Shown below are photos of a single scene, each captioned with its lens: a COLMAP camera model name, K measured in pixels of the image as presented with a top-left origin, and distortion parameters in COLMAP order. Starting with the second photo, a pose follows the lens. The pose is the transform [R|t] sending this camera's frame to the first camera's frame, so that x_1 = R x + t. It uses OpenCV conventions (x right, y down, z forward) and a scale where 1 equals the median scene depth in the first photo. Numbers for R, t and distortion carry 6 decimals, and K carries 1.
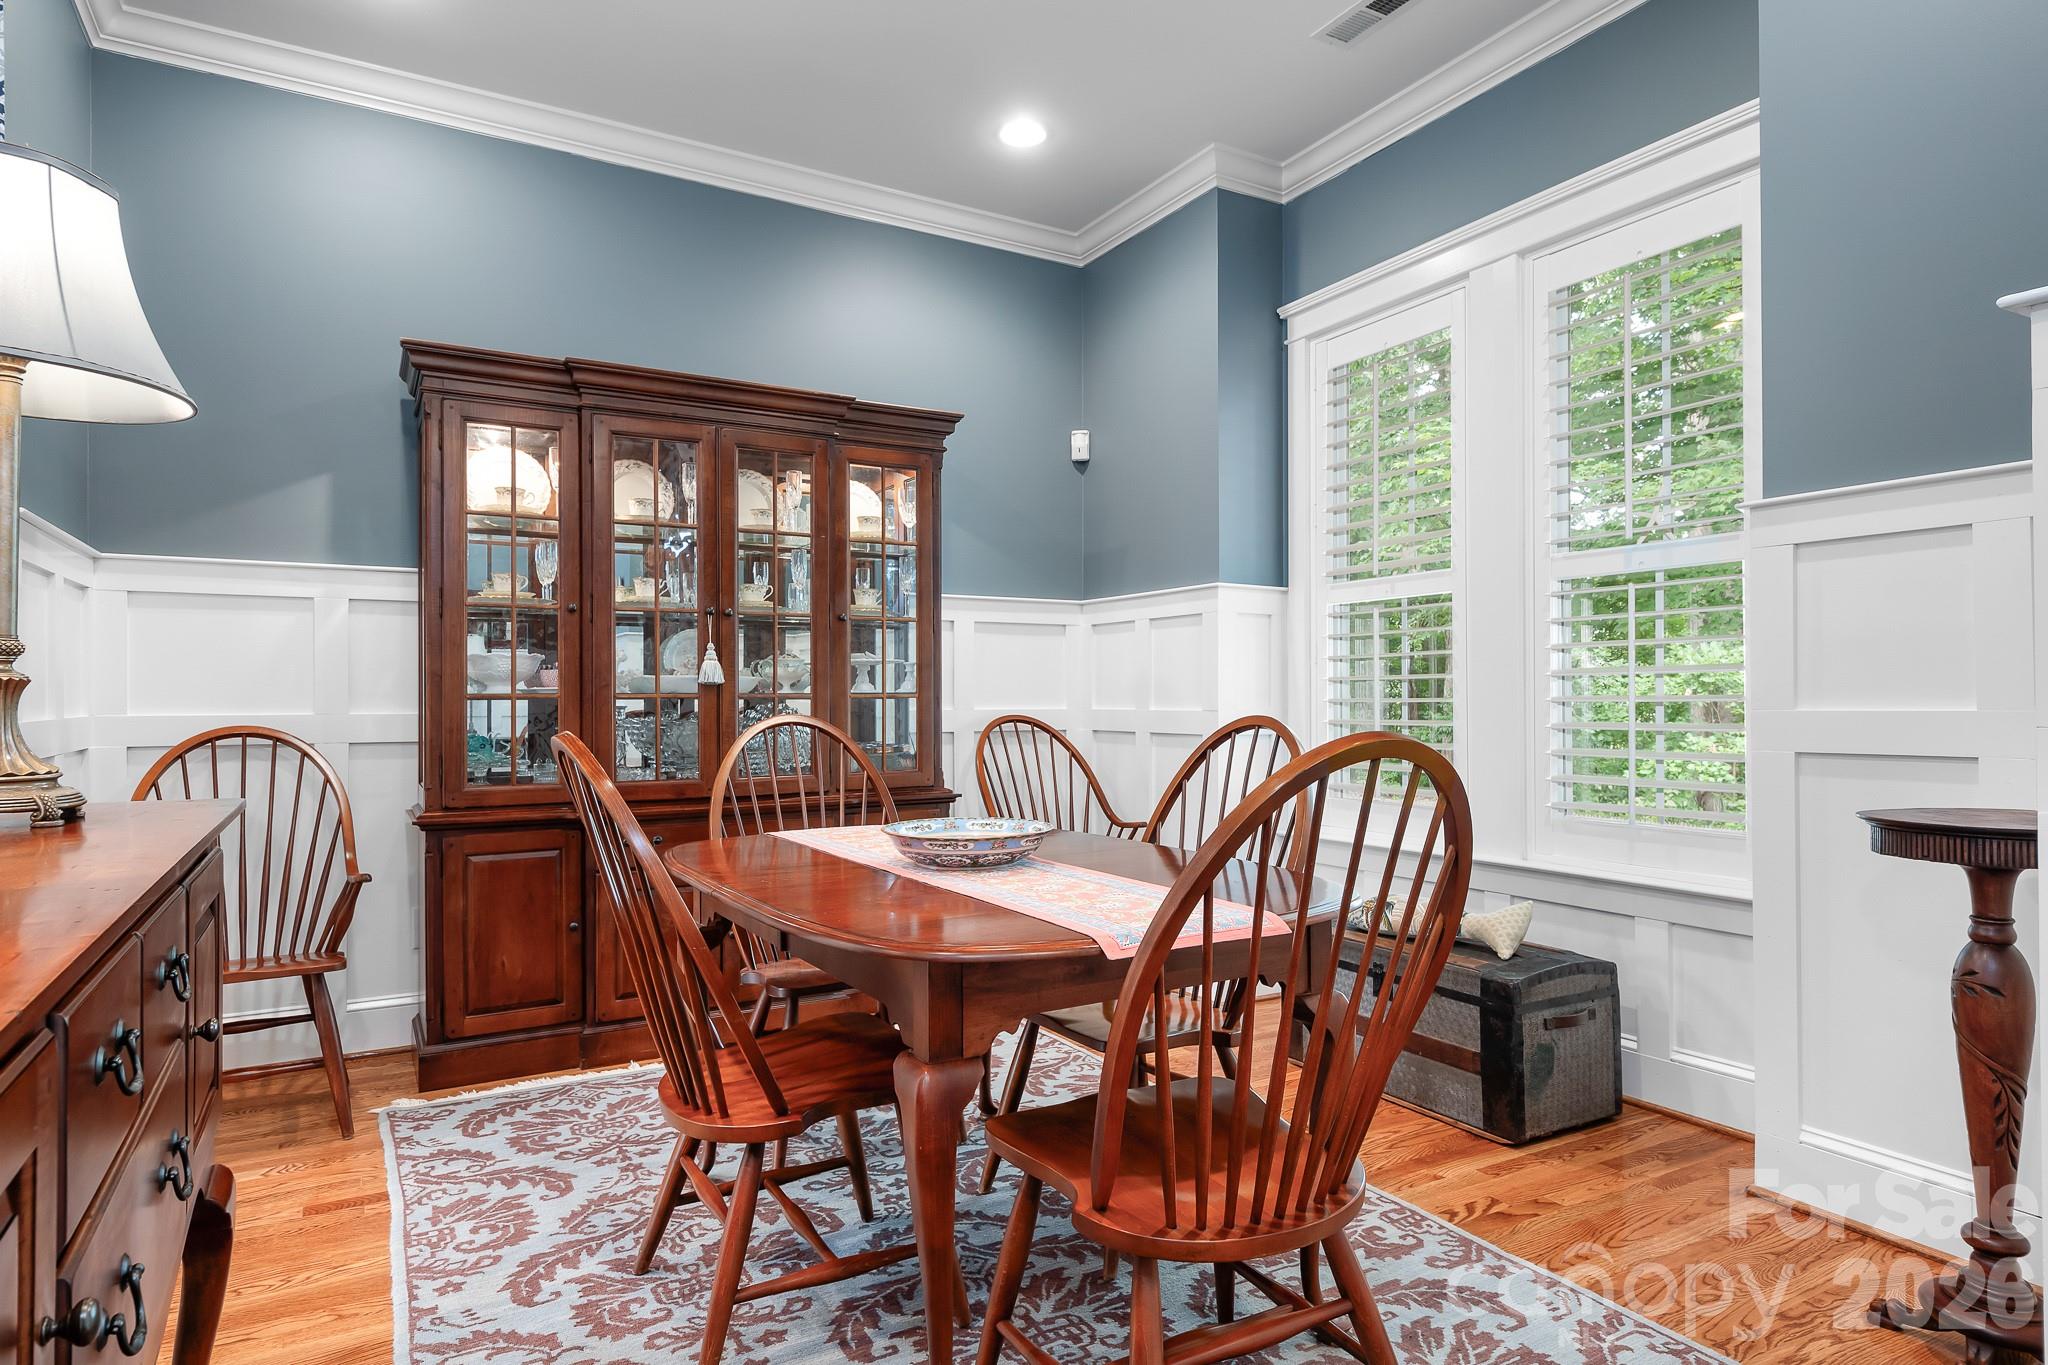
lens RADIAL K [[1147.0, 0, 1024.0], [0, 1147.0, 694.3], [0, 0, 1]] dist [0.021567, -0.005113]
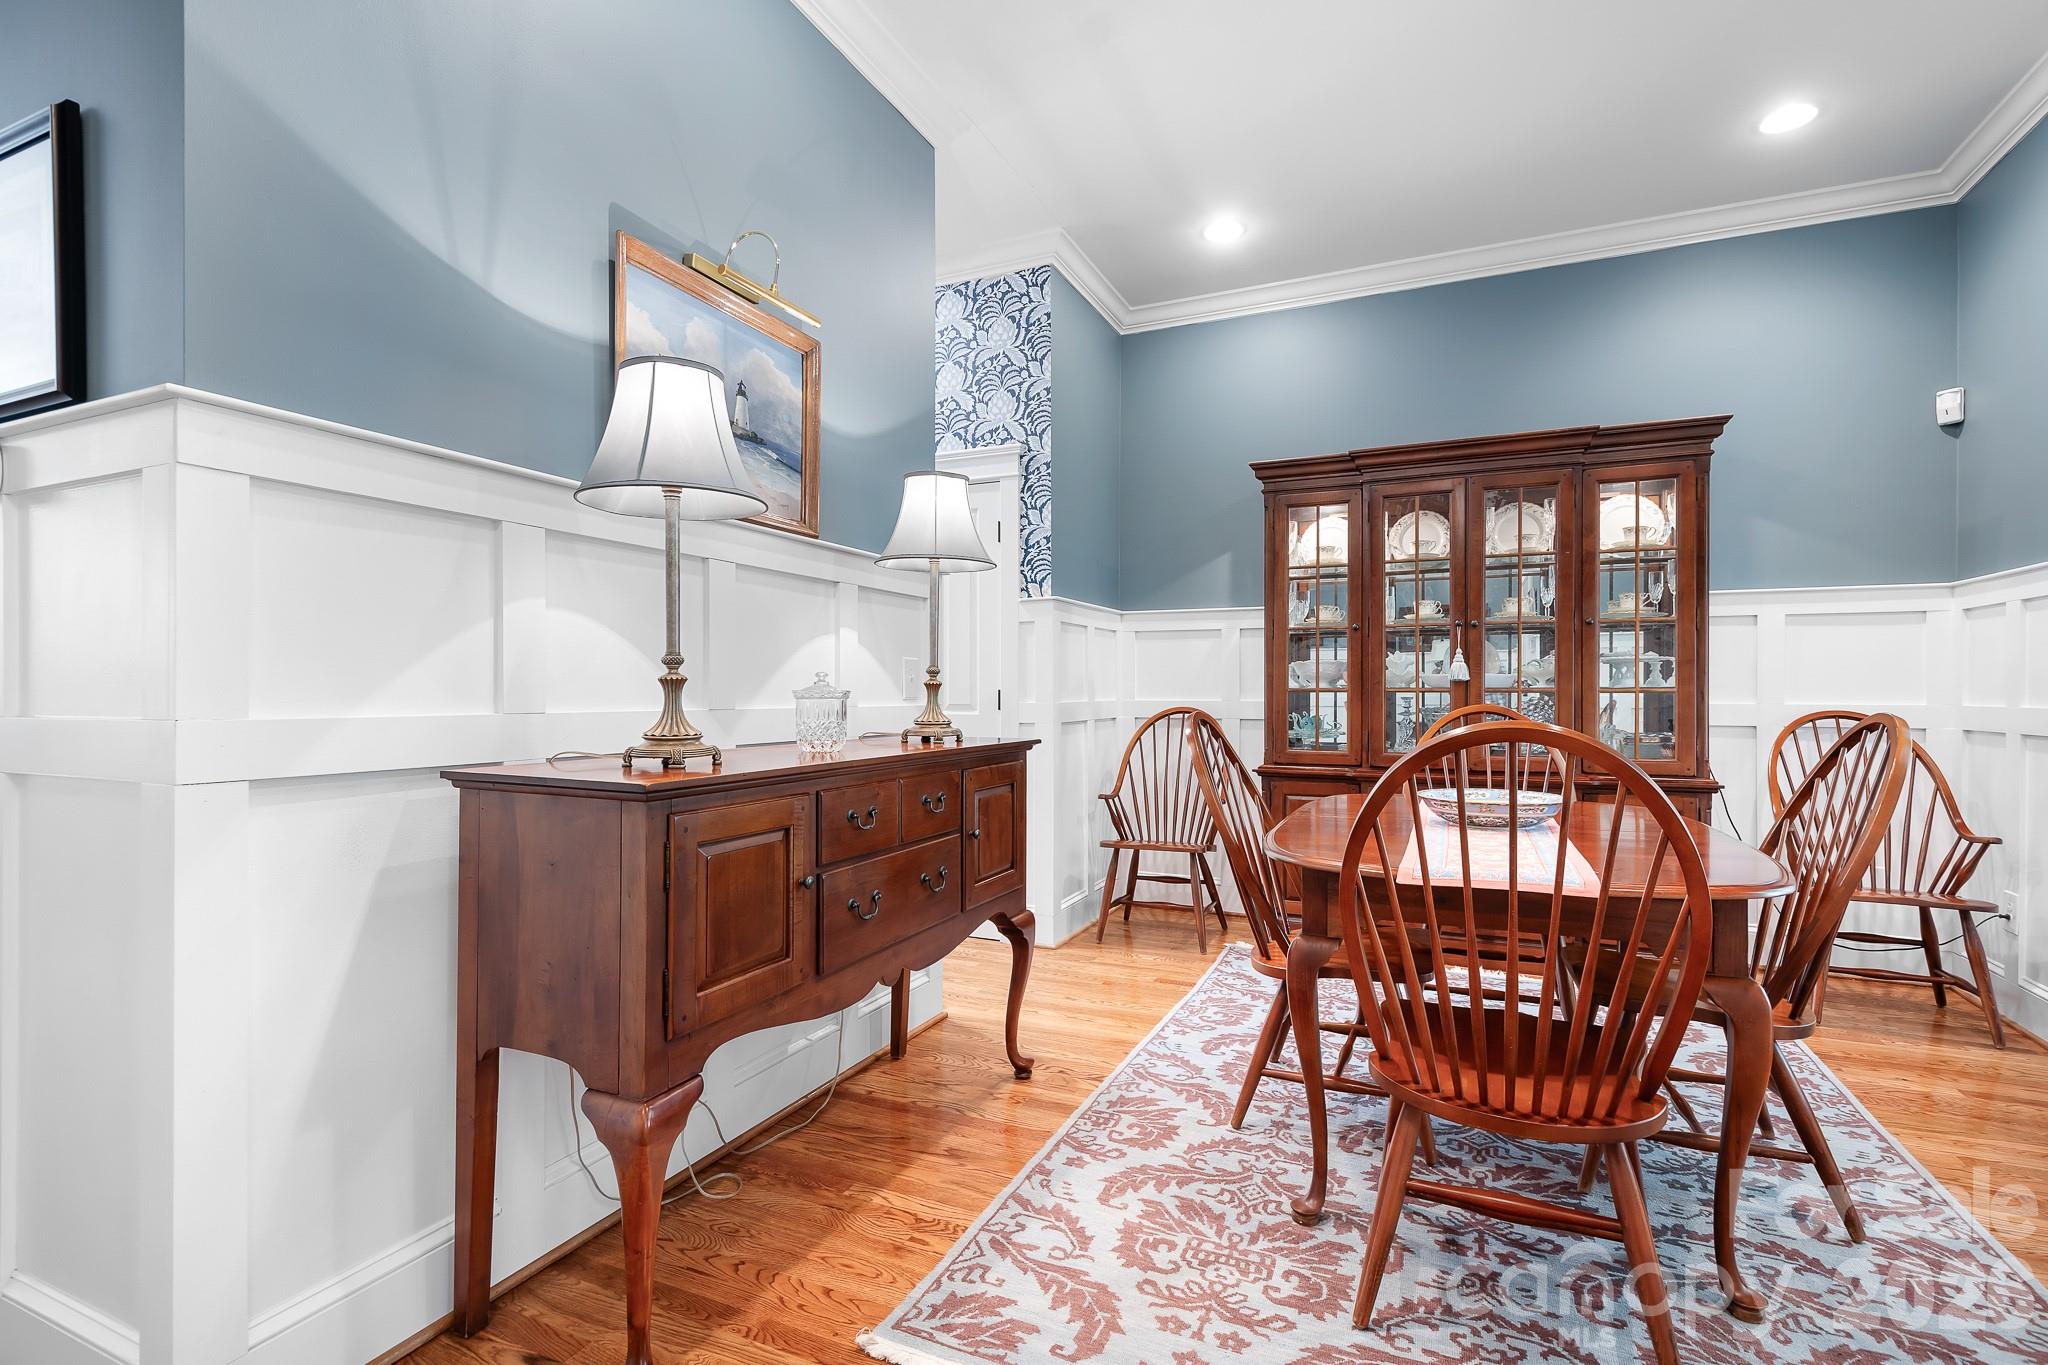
lens RADIAL K [[990.7, 0, 1036.5], [0, 990.7, 686.5], [0, 0, 1]] dist [0.015422, -0.003962]
pose [[0.577565, -0.000585, -0.816344, 0.365028], [-0.000243, 1.000000, -0.000888, -0.001186], [0.816344, 0.000711, 0.577565, -0.019895]]
